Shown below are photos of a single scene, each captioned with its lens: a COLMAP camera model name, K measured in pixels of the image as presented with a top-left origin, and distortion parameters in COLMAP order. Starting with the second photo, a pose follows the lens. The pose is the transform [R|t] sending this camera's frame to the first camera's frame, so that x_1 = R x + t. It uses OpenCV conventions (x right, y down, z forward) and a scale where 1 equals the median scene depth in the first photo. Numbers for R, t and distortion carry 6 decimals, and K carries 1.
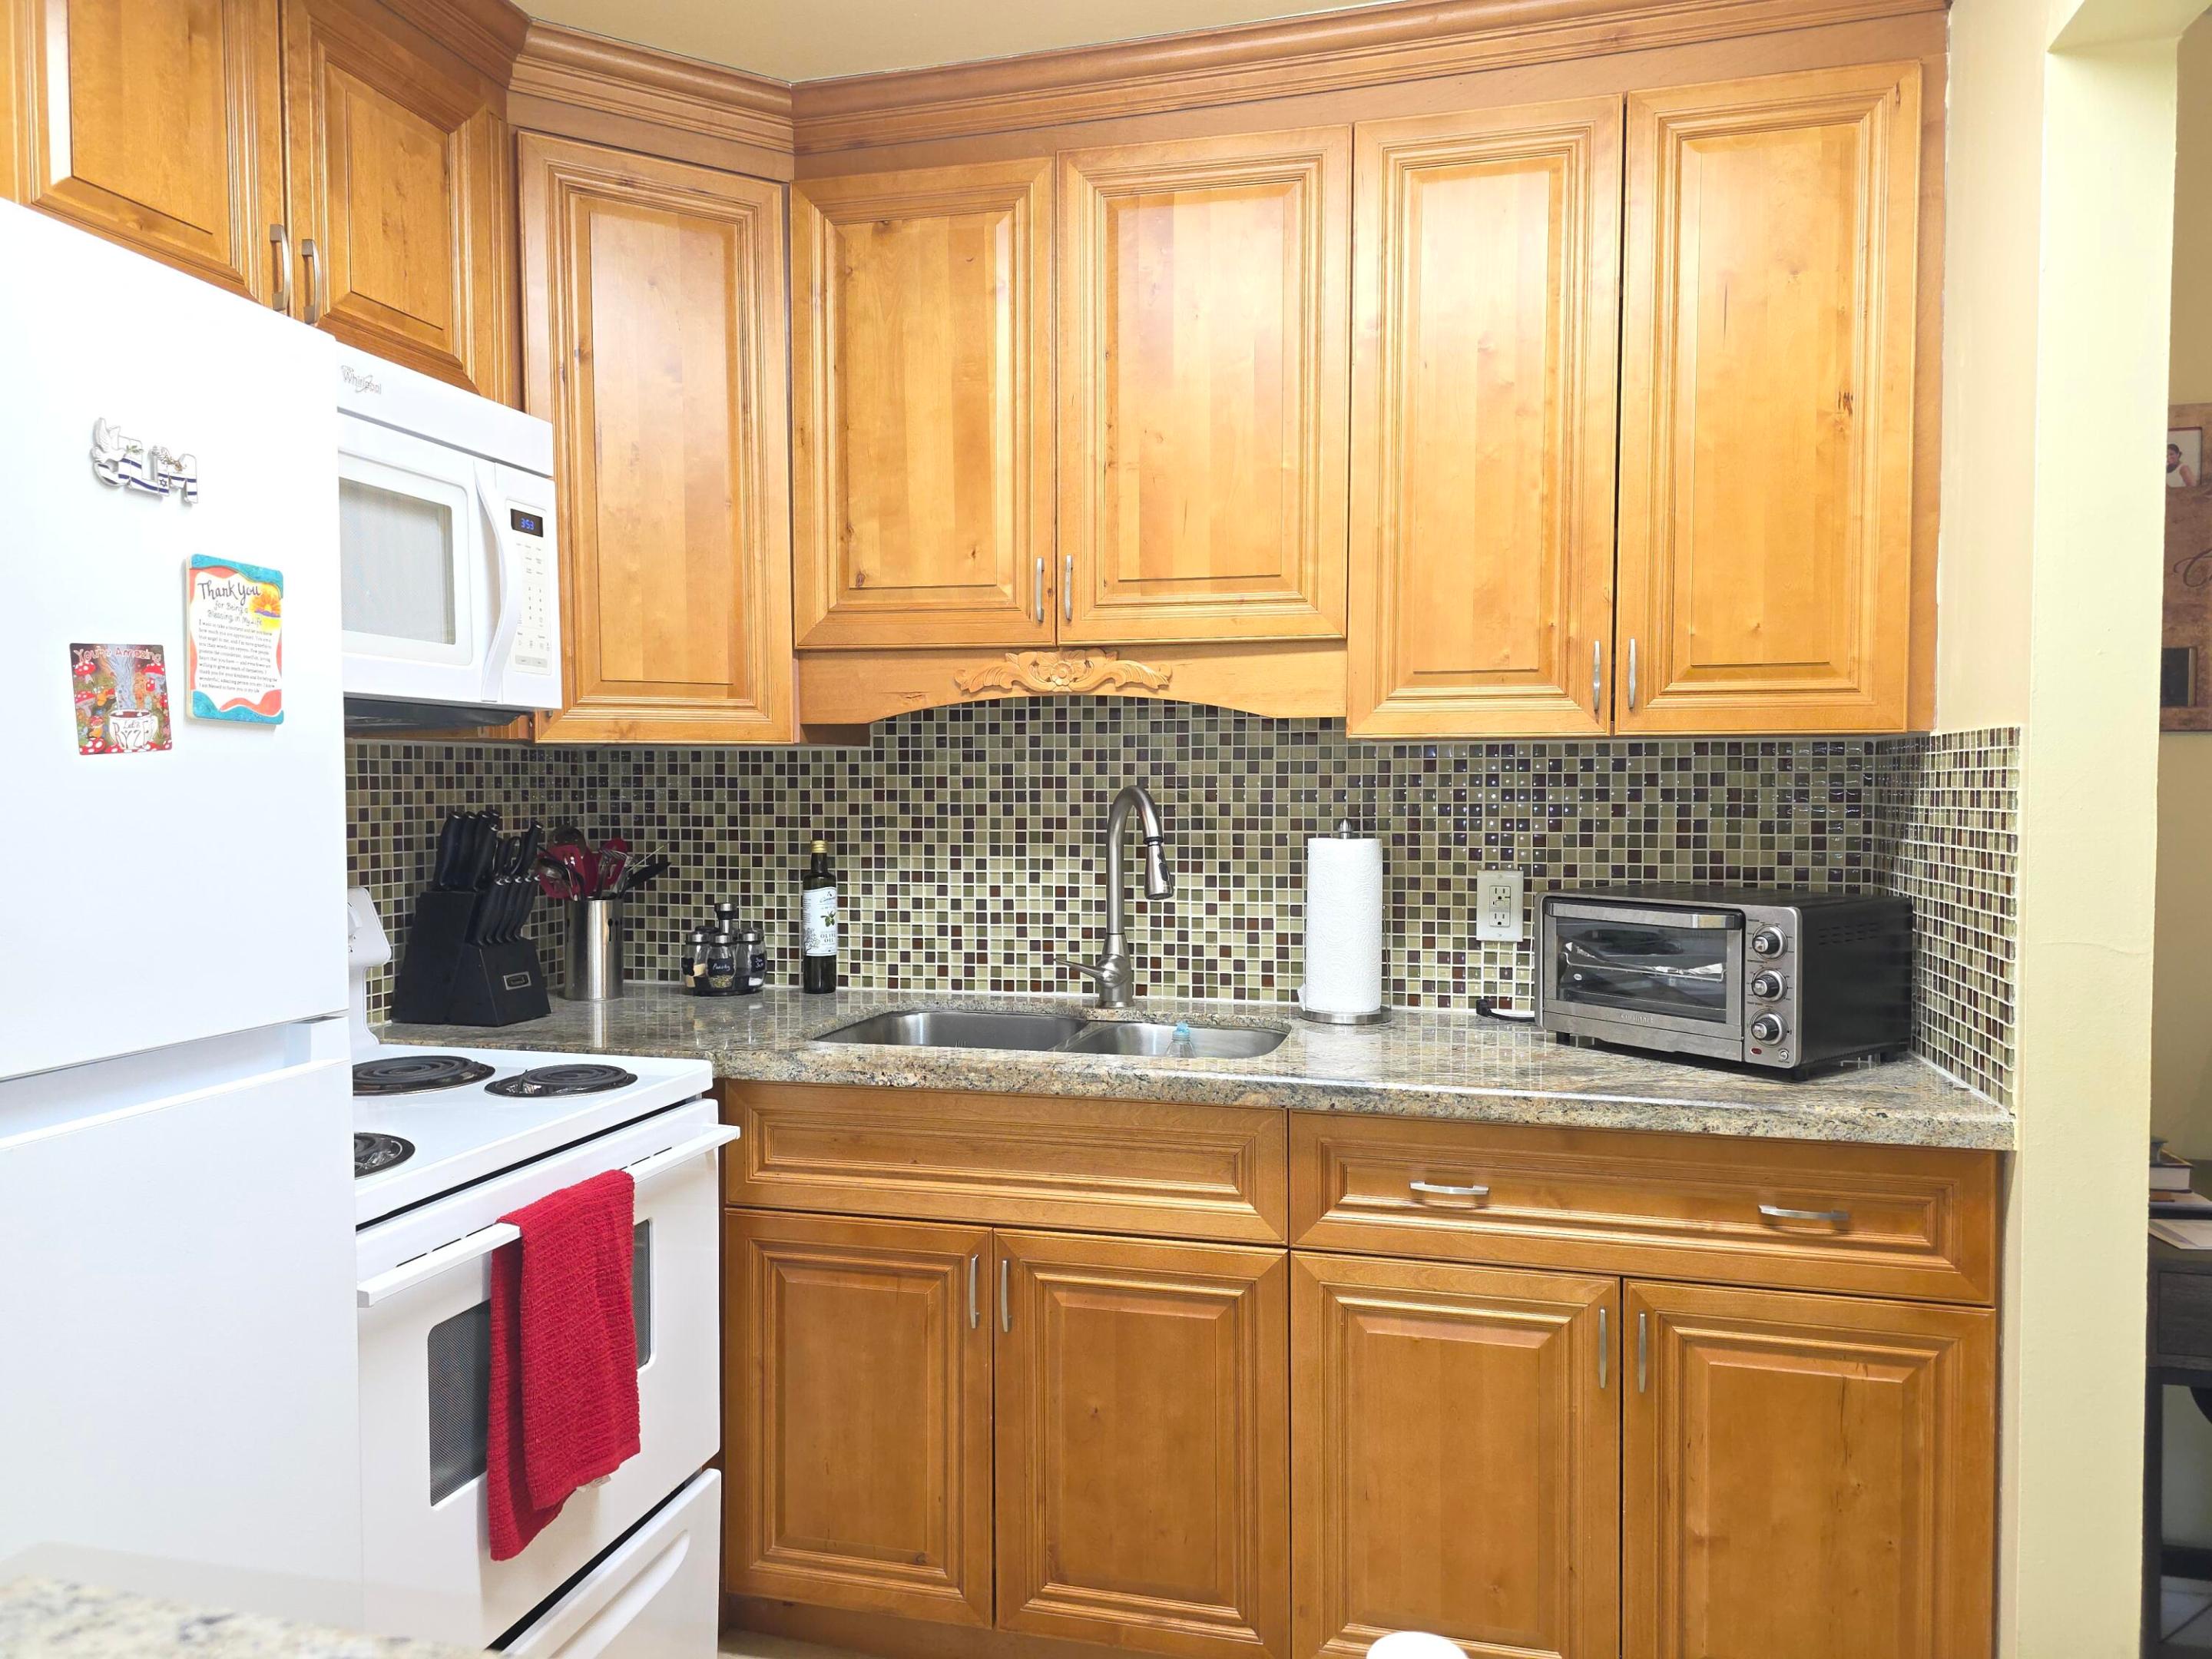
lens RADIAL K [[1488.0, 0, 1115.1], [0, 1488.0, 834.9], [0, 0, 1]] dist [0.064761, -0.060013]
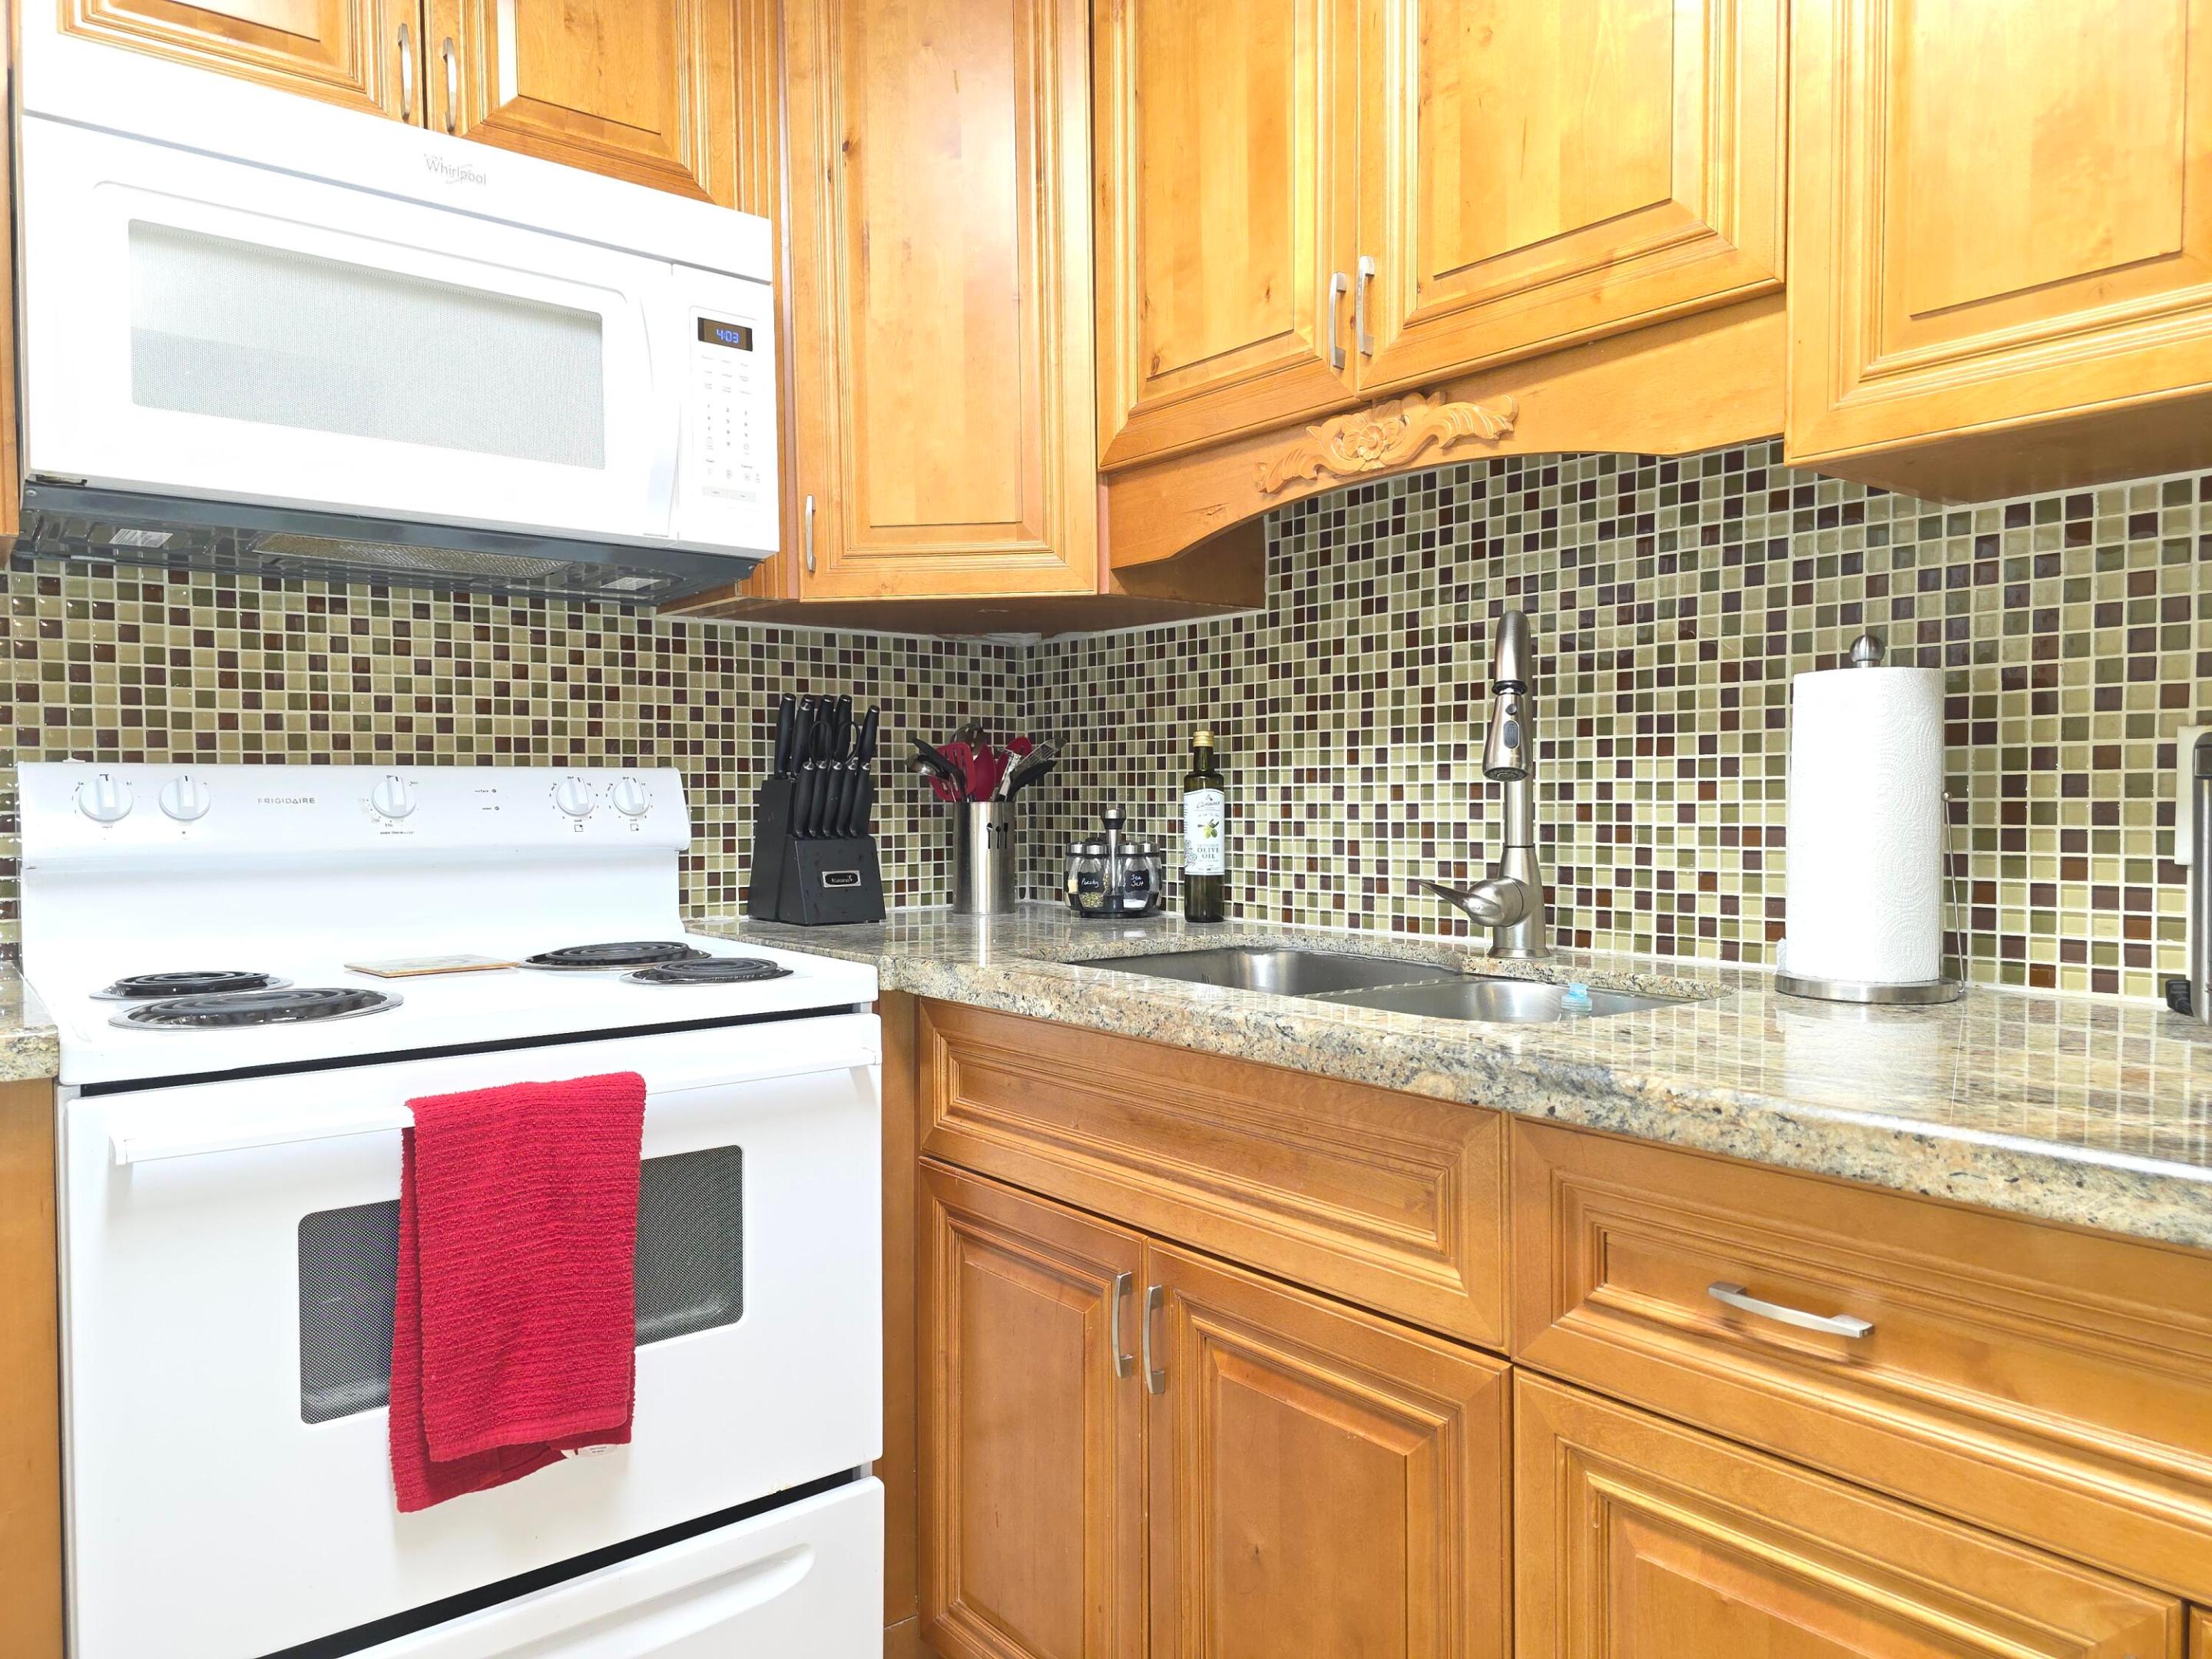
lens RADIAL K [[1488.0, 0, 1106.2], [0, 1488.0, 836.4], [0, 0, 1]] dist [0.064761, -0.060013]
pose [[0.798881, 0.012642, -0.601356, 0.269307], [-0.015805, 0.999875, 0.000024, 0.068880], [0.601282, 0.009486, 0.798981, 0.379855]]
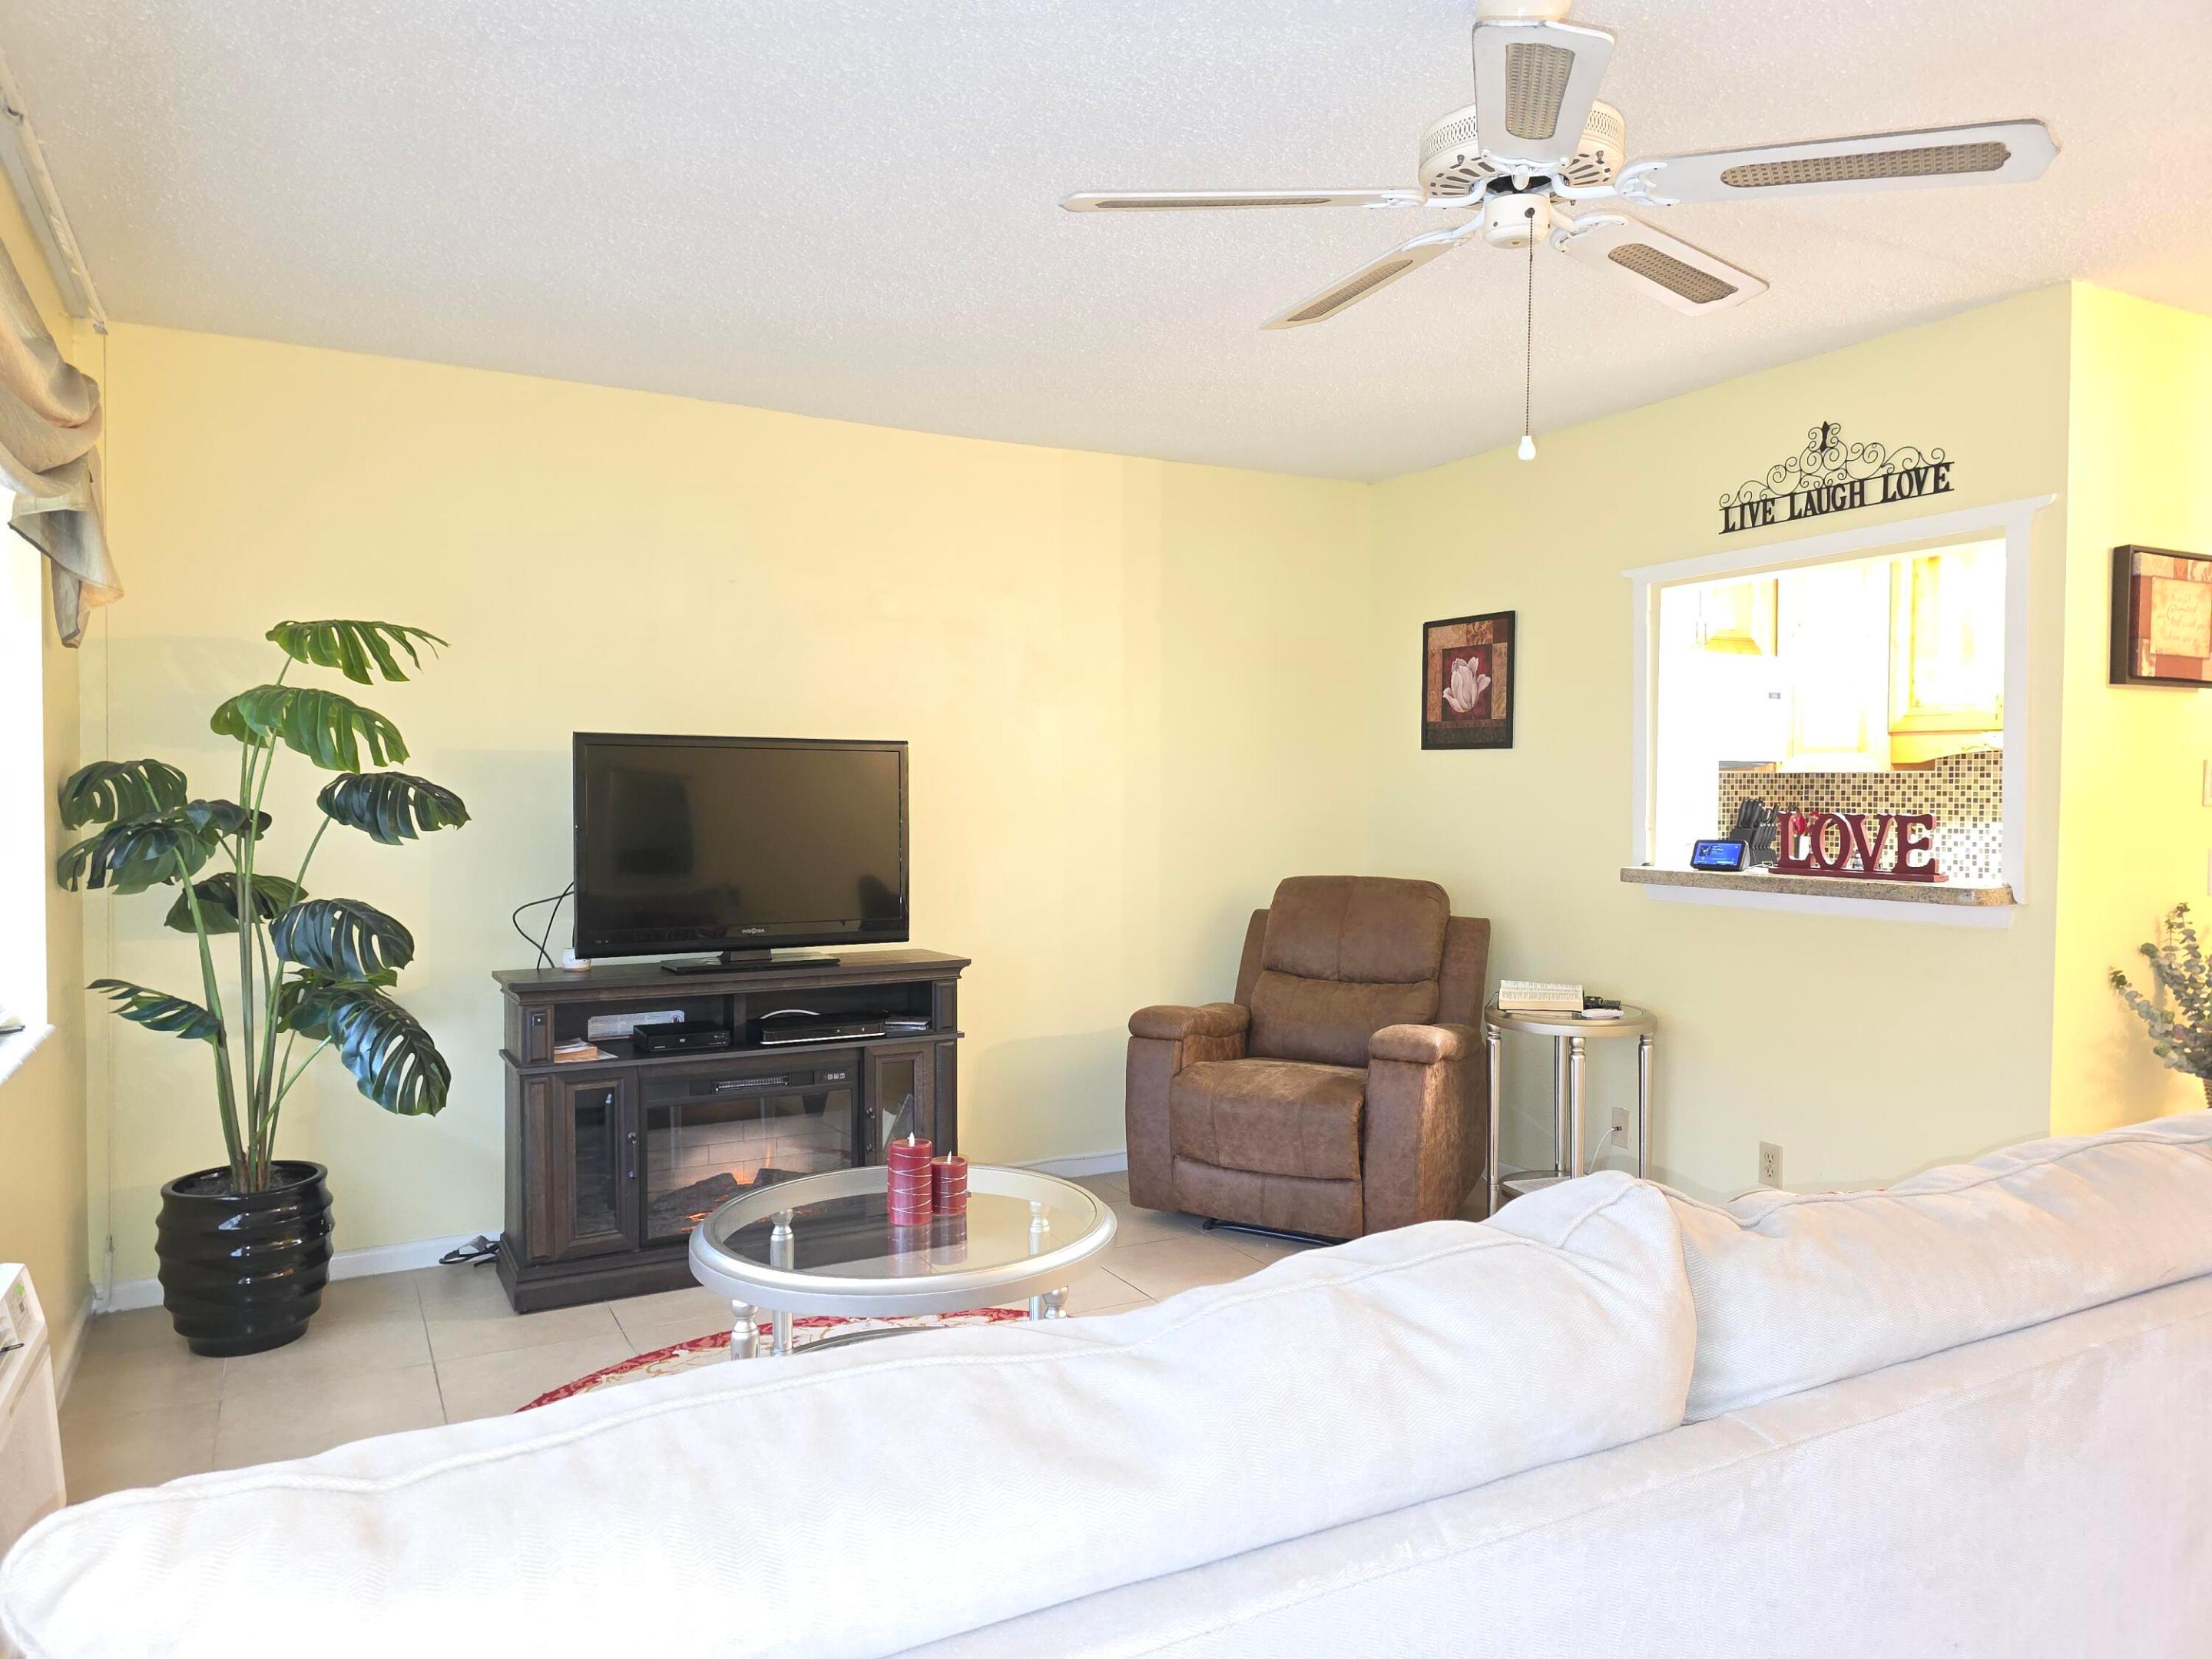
lens RADIAL K [[1488.0, 0, 1116.0], [0, 1488.0, 826.7], [0, 0, 1]] dist [0.064761, -0.060013]
pose [[0.684630, 0.024496, -0.728479, 0.715920], [-0.029299, 0.999552, 0.006076, 0.050326], [0.728302, 0.017184, 0.685041, -1.587418]]
